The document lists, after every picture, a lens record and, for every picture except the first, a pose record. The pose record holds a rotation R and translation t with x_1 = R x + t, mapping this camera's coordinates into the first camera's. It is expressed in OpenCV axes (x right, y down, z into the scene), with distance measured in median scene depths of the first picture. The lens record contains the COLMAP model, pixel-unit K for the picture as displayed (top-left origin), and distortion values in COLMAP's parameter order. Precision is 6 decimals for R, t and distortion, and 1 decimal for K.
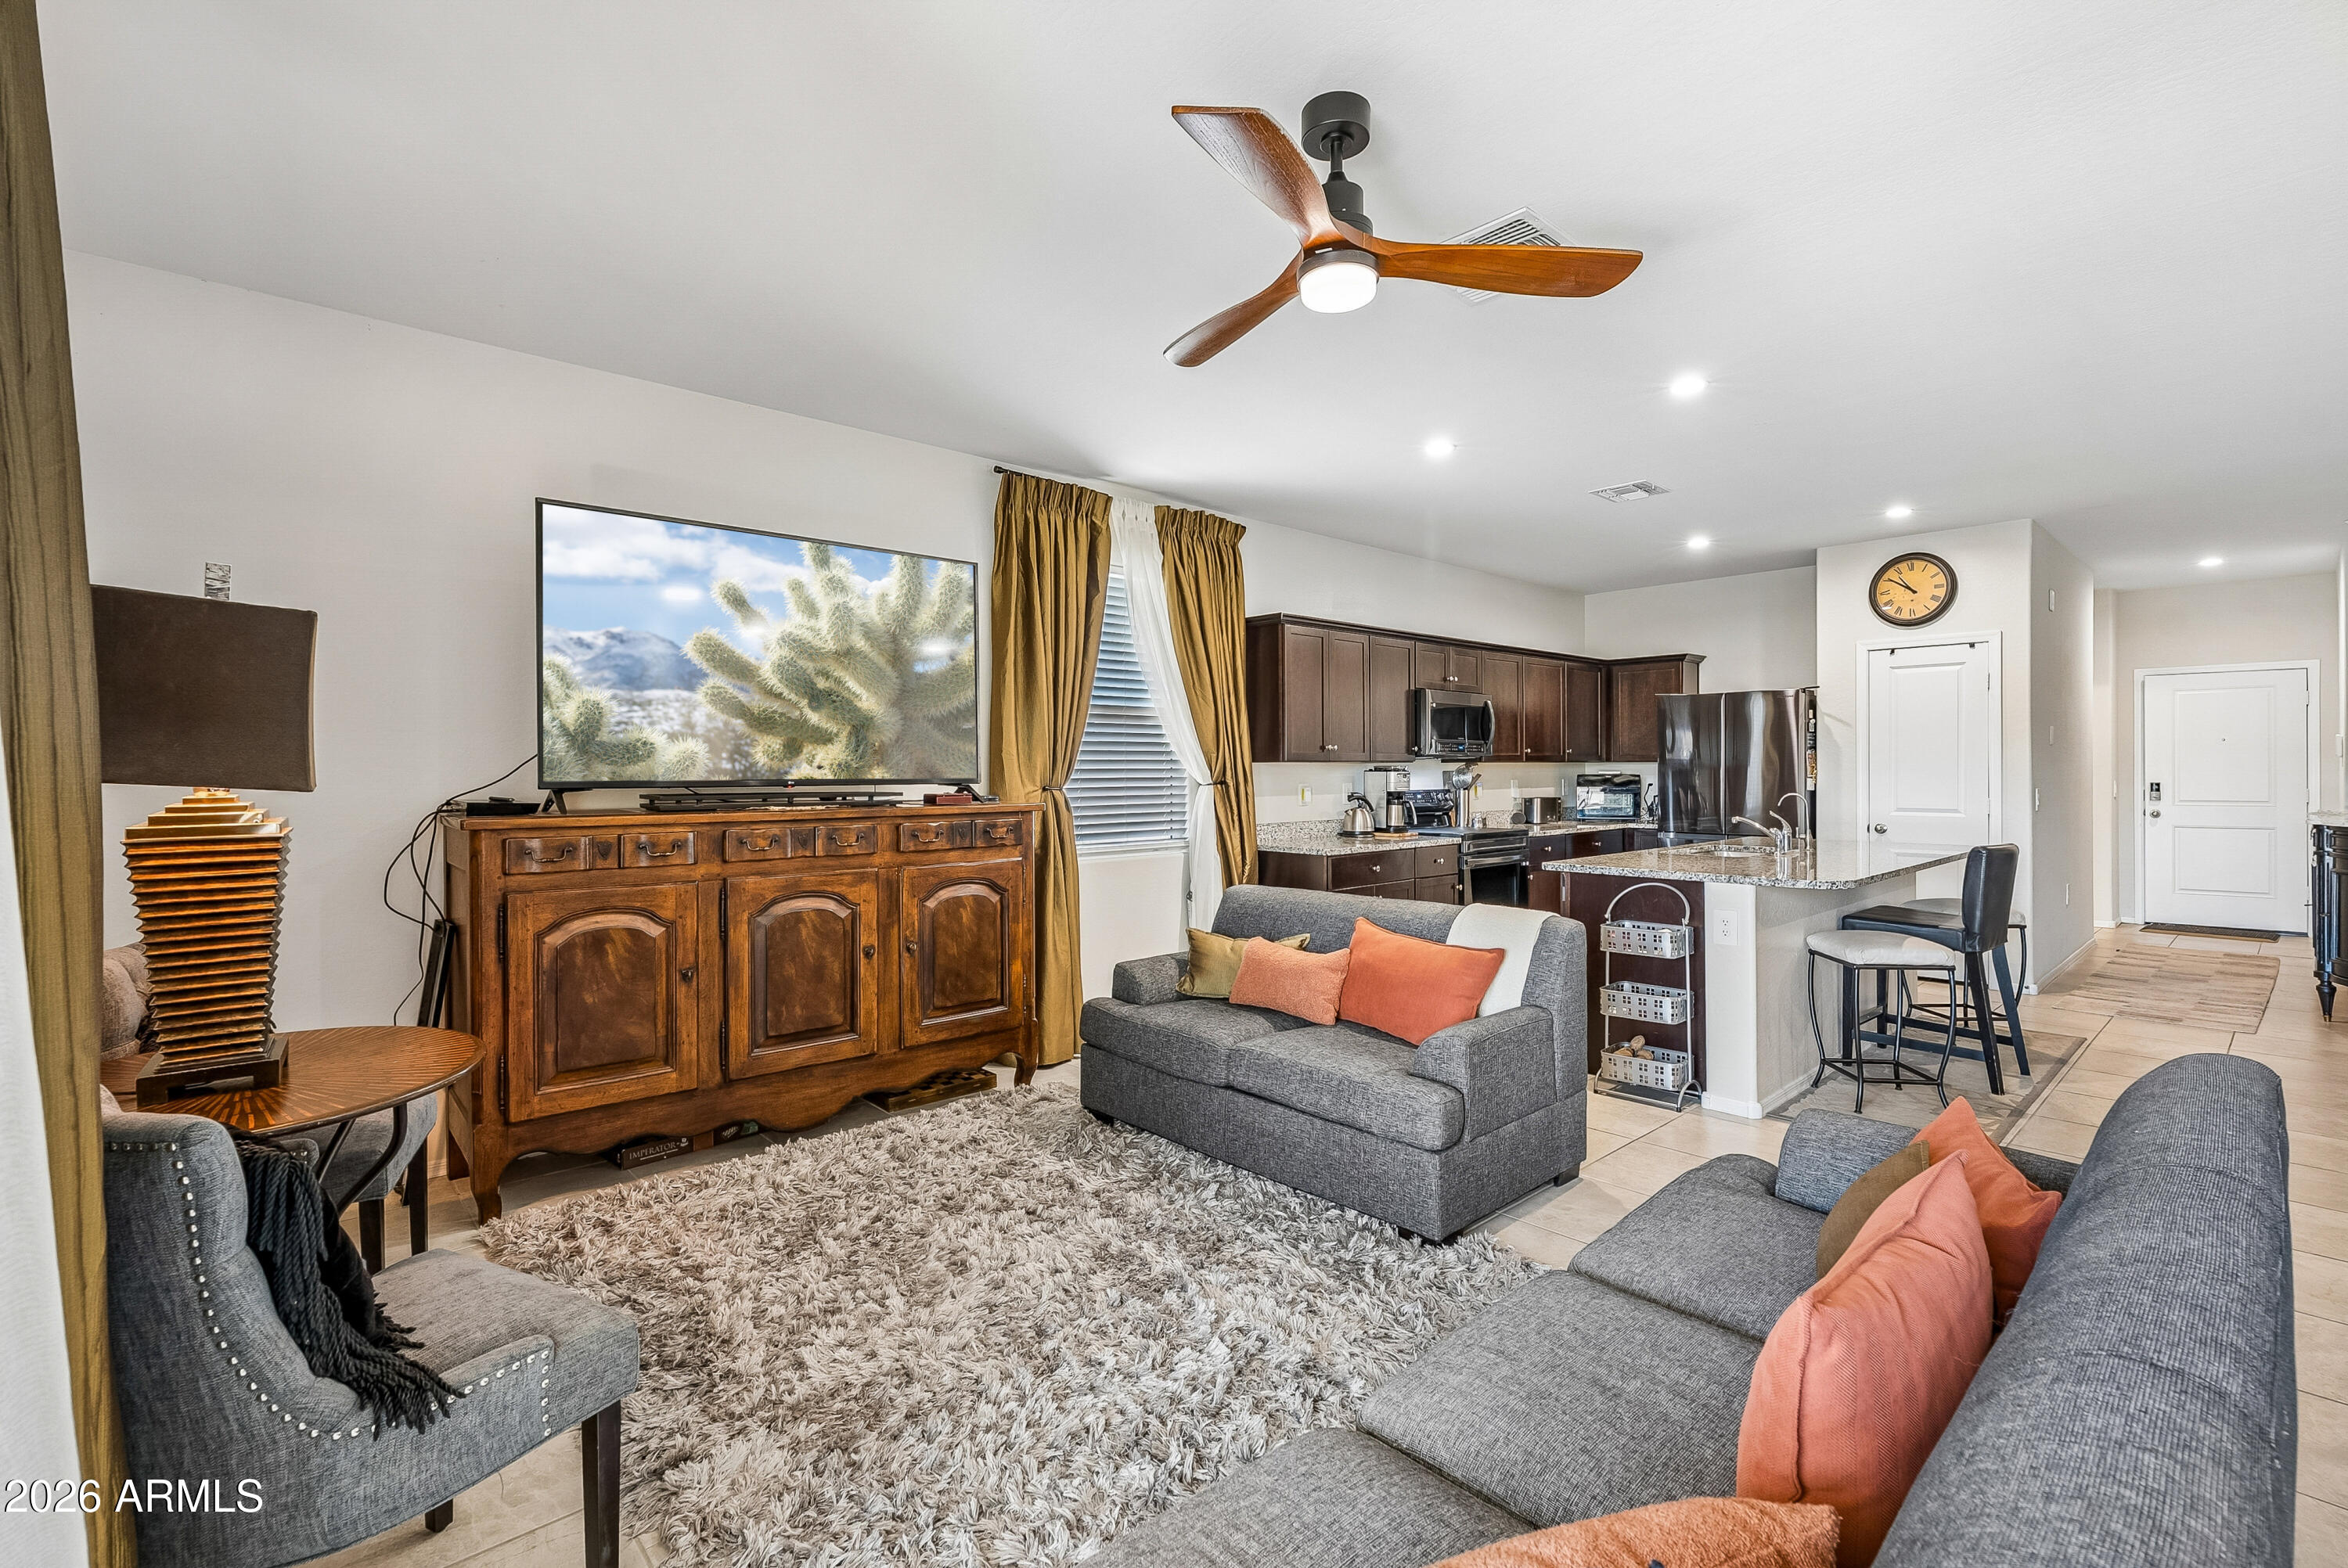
lens RADIAL K [[1050.2, 0, 1174.2], [0, 1050.2, 772.9], [0, 0, 1]] dist [0.000277, -0.000379]
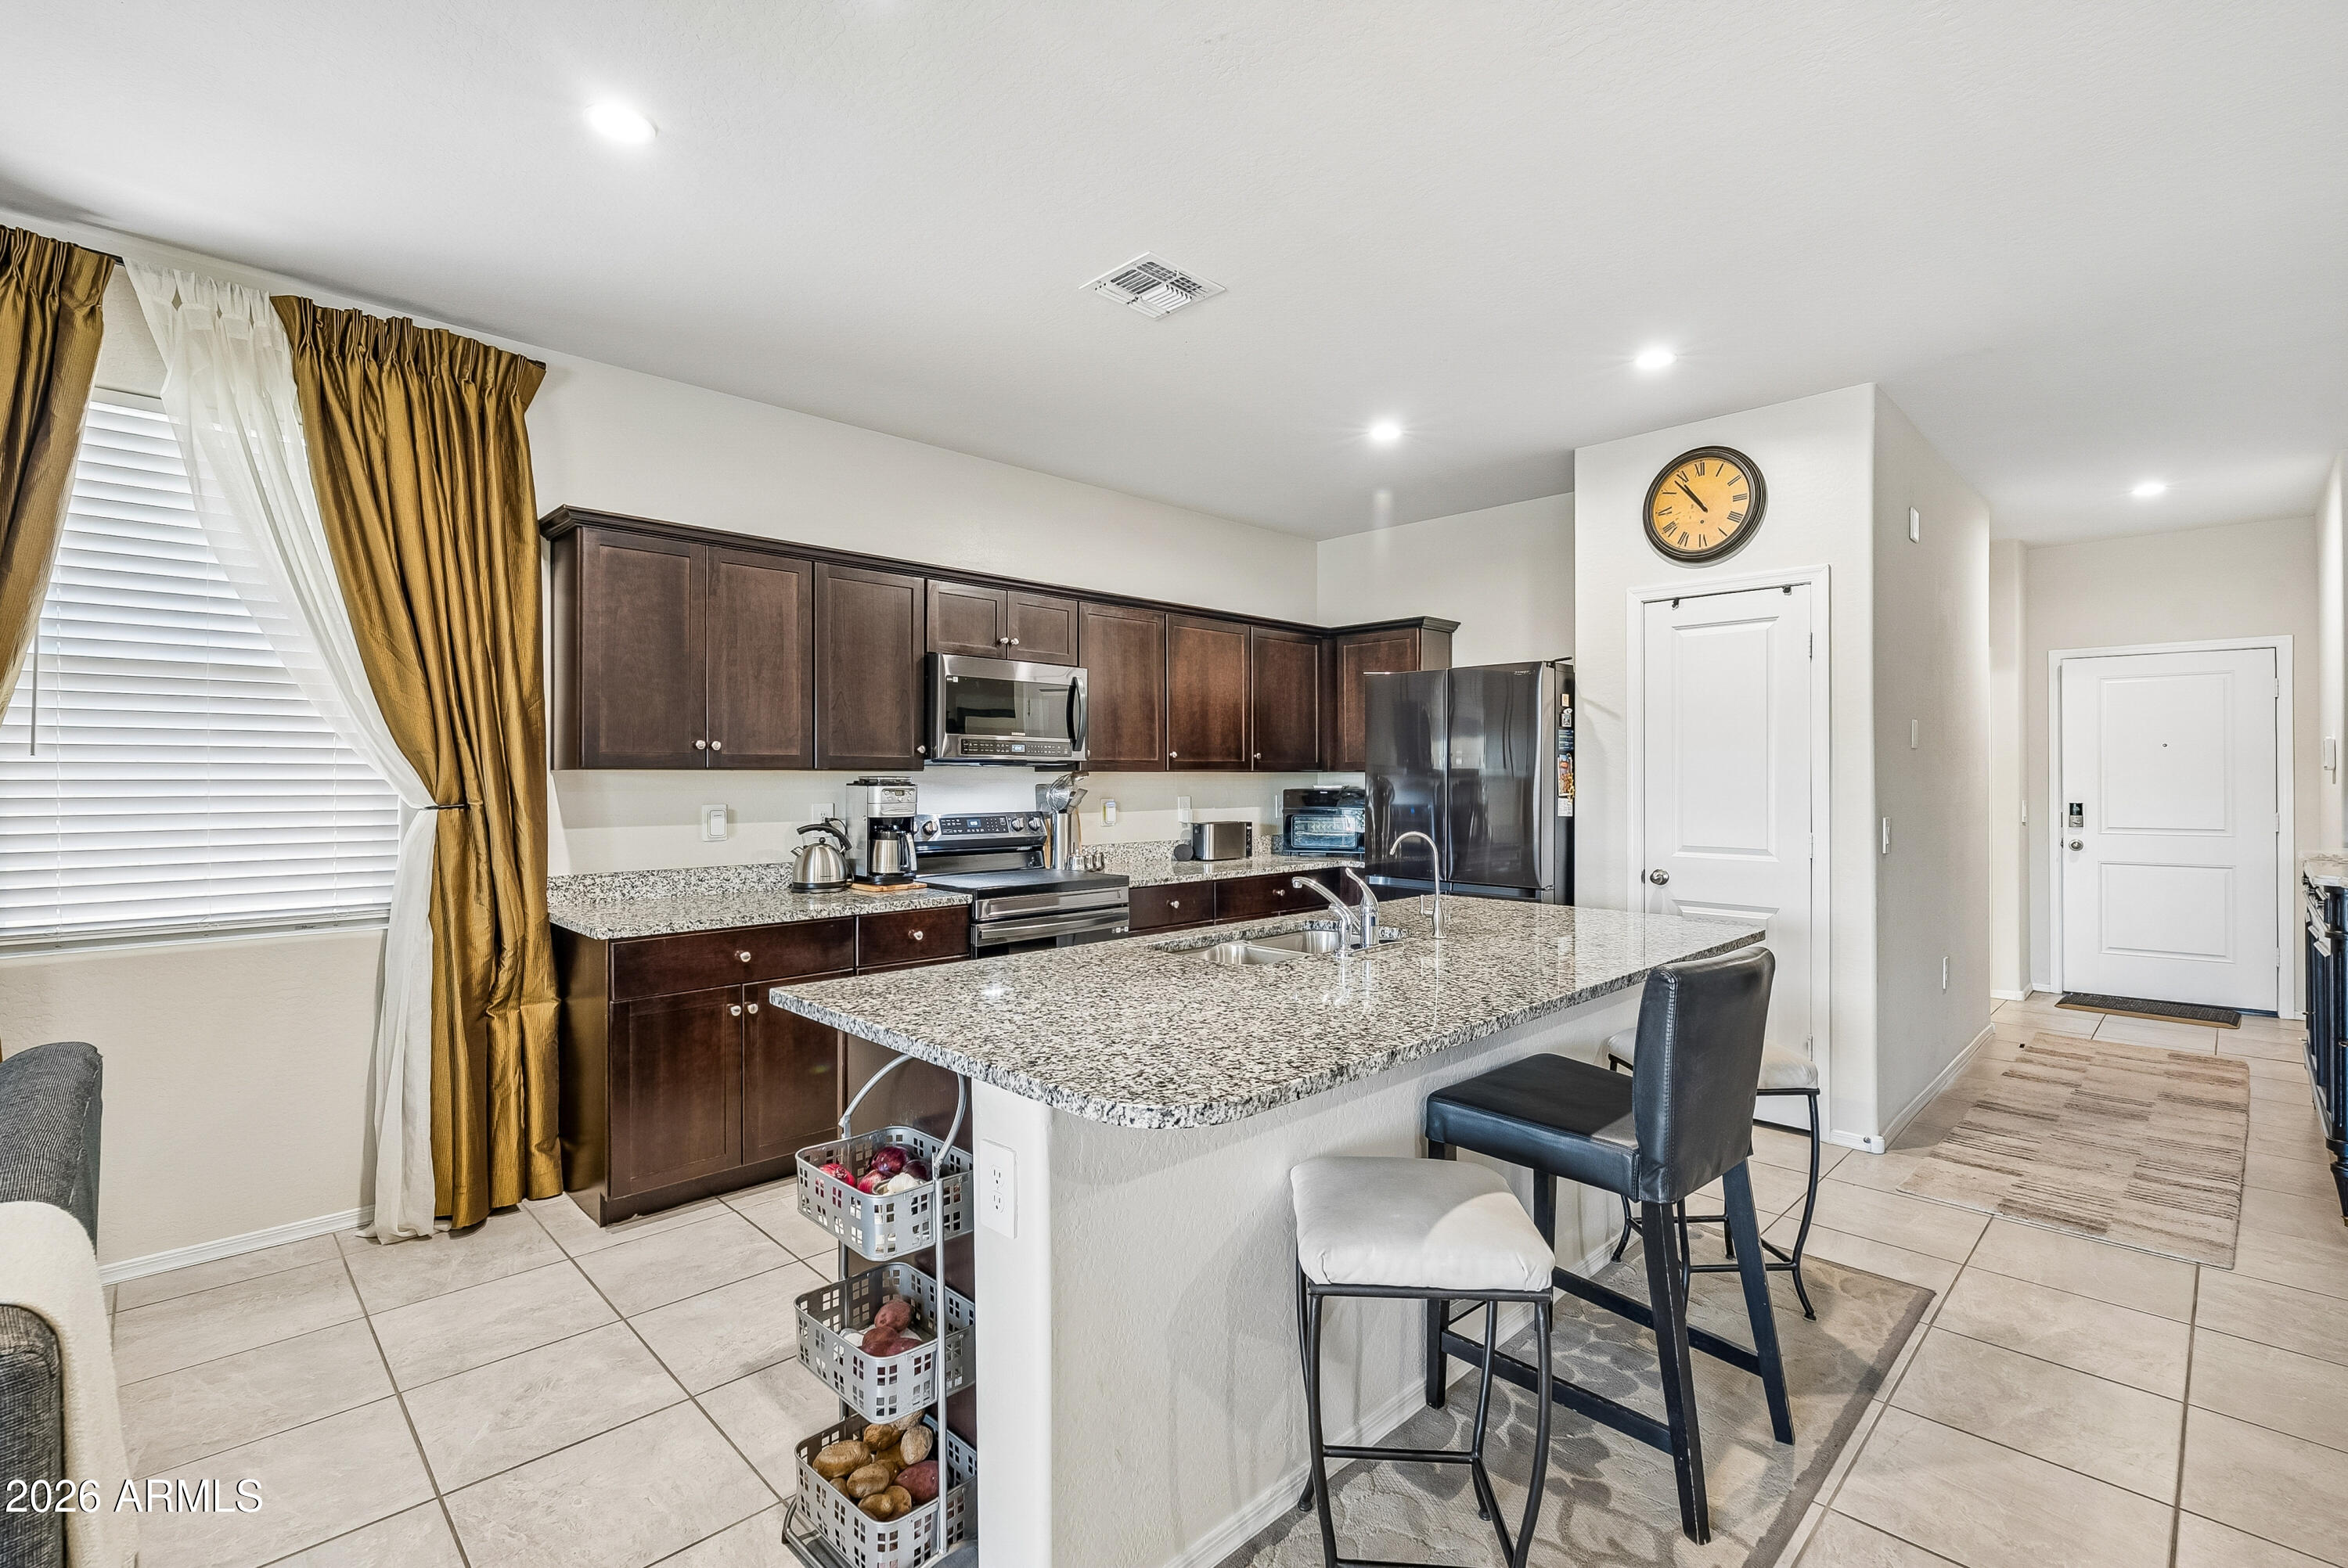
lens RADIAL K [[1051.4, 0, 1176.8], [0, 1051.4, 773.8], [0, 0, 1]] dist [-0.004477, -0.000437]
pose [[0.999393, 0.004723, 0.034524, 0.361890], [-0.004528, 0.999973, -0.005722, -0.005532], [-0.034550, 0.005562, 0.999387, 0.373267]]
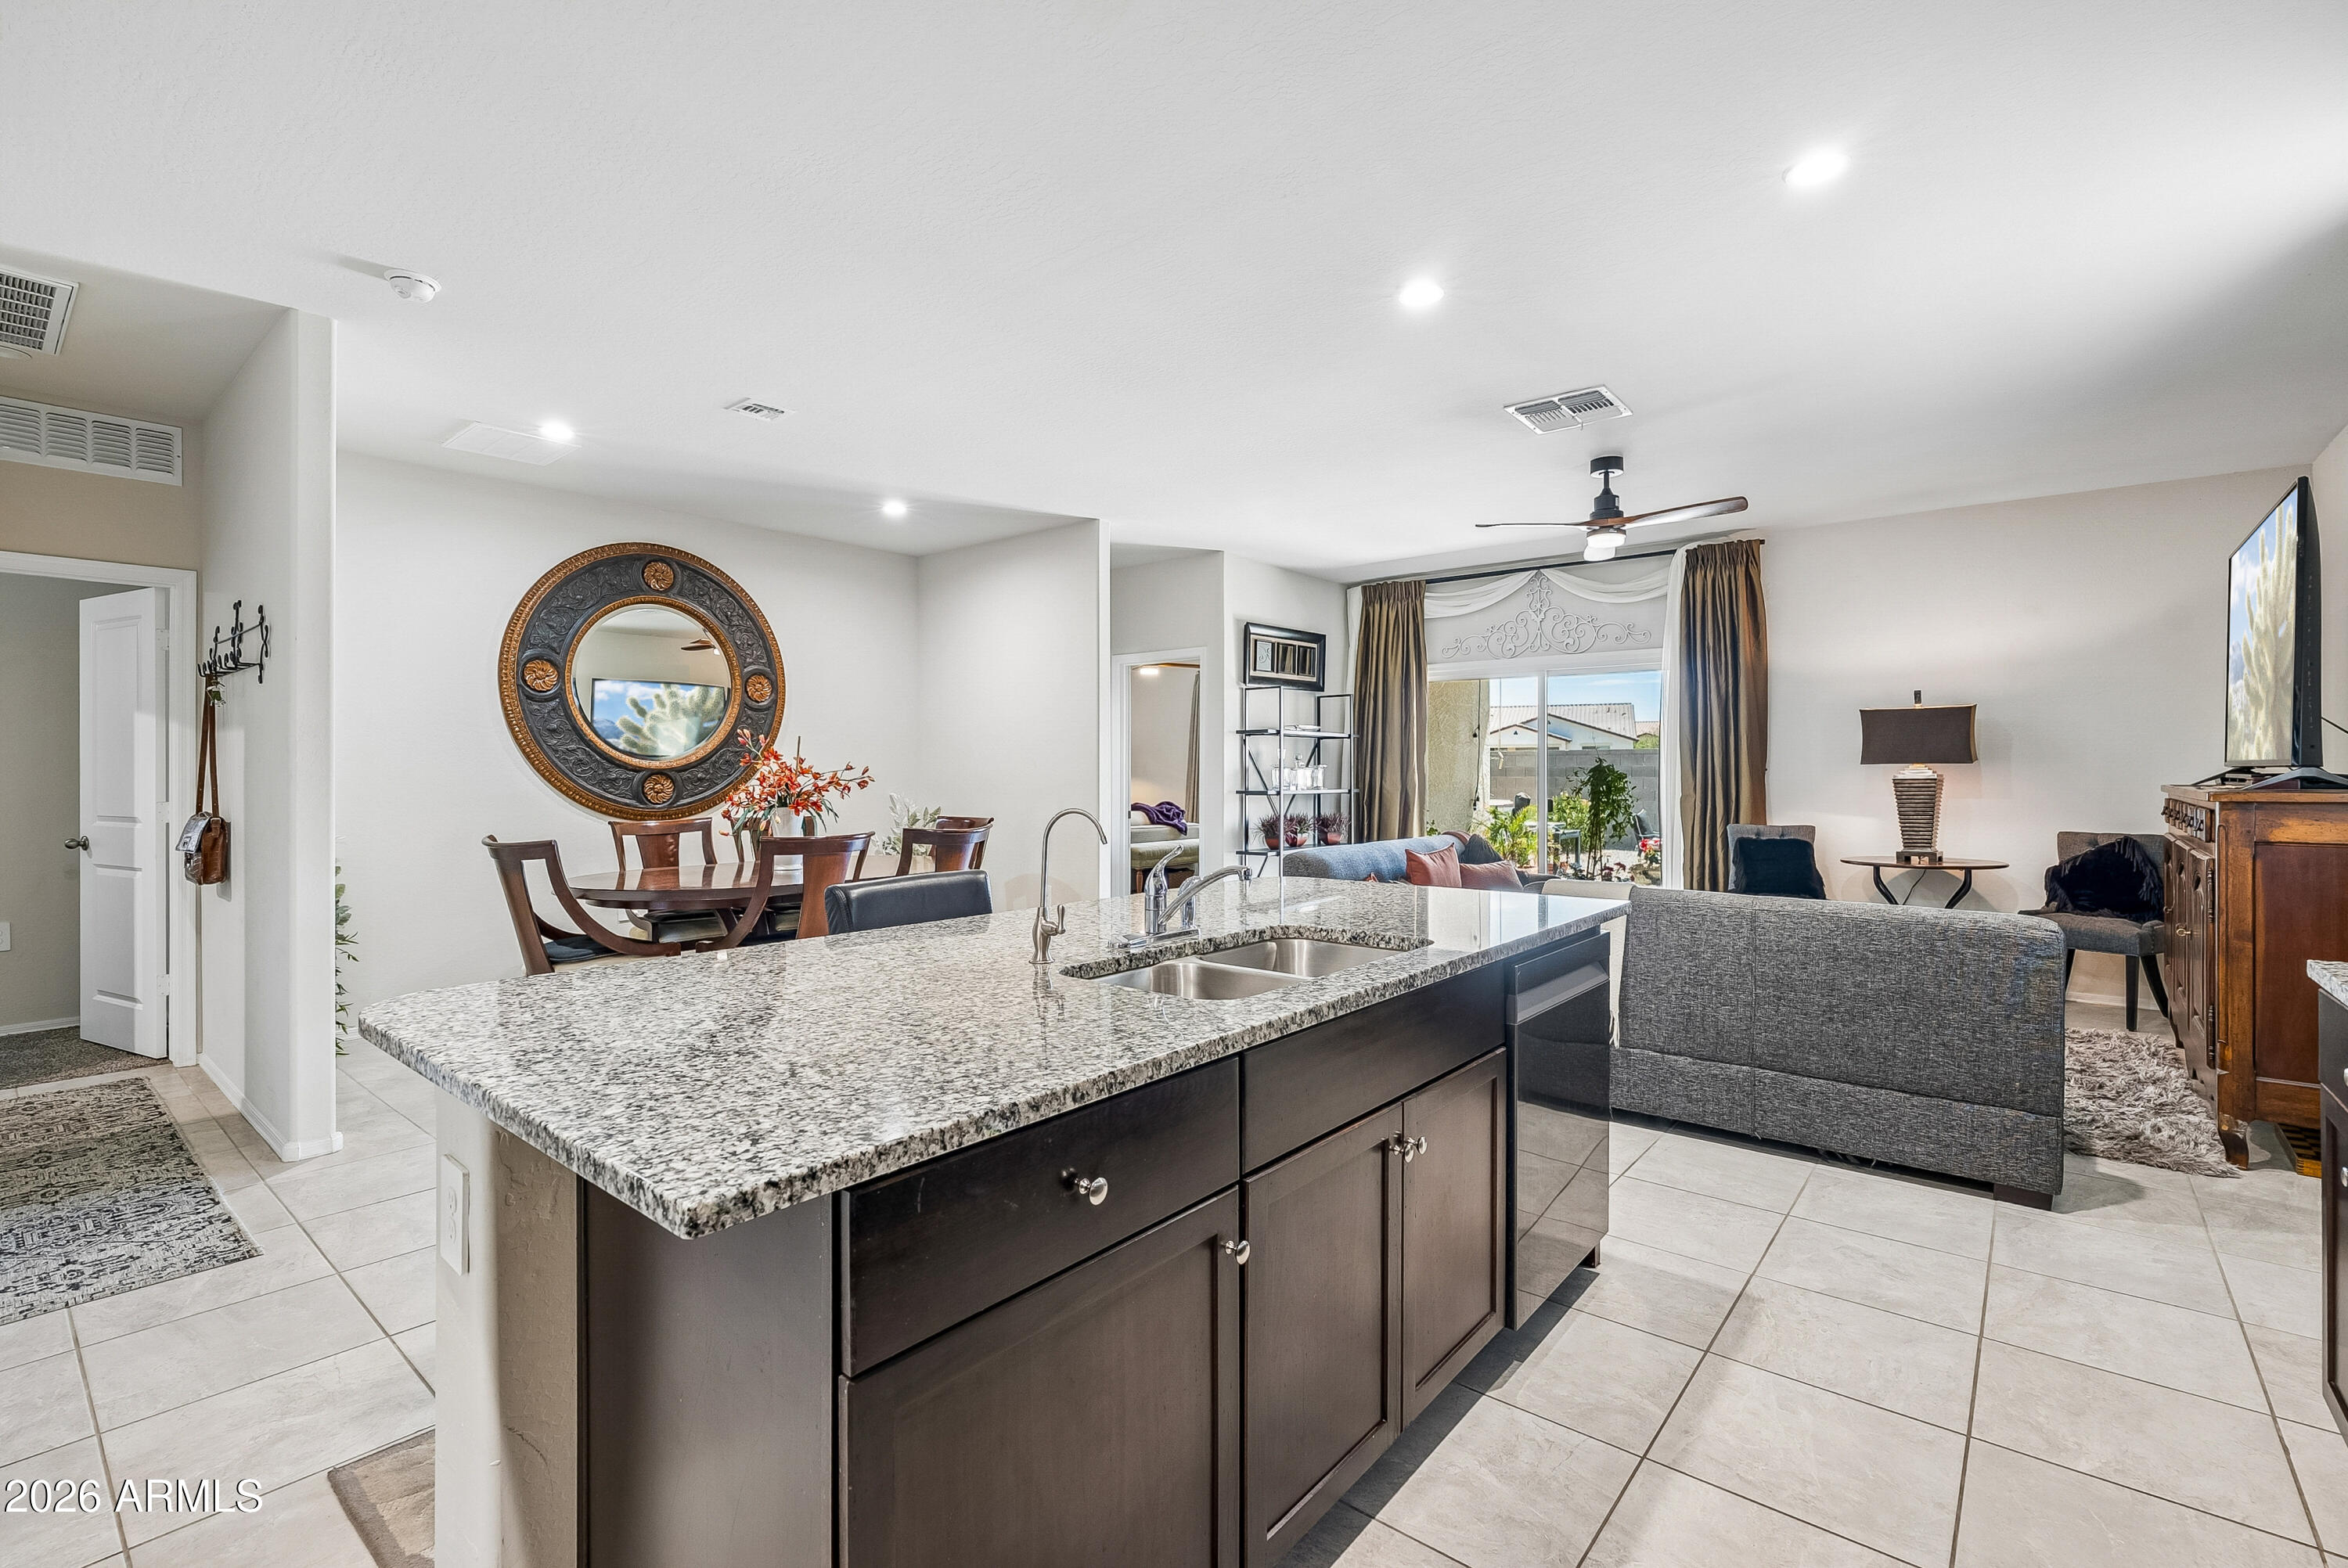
lens RADIAL K [[1050.3, 0, 1180.4], [0, 1050.3, 779.8], [0, 0, 1]] dist [-0.000594, -0.000105]
pose [[-0.990847, 0.005359, -0.134884, 0.487821], [0.003840, 0.999926, 0.011517, 0.004661], [0.134936, 0.010894, -0.990794, 1.109919]]
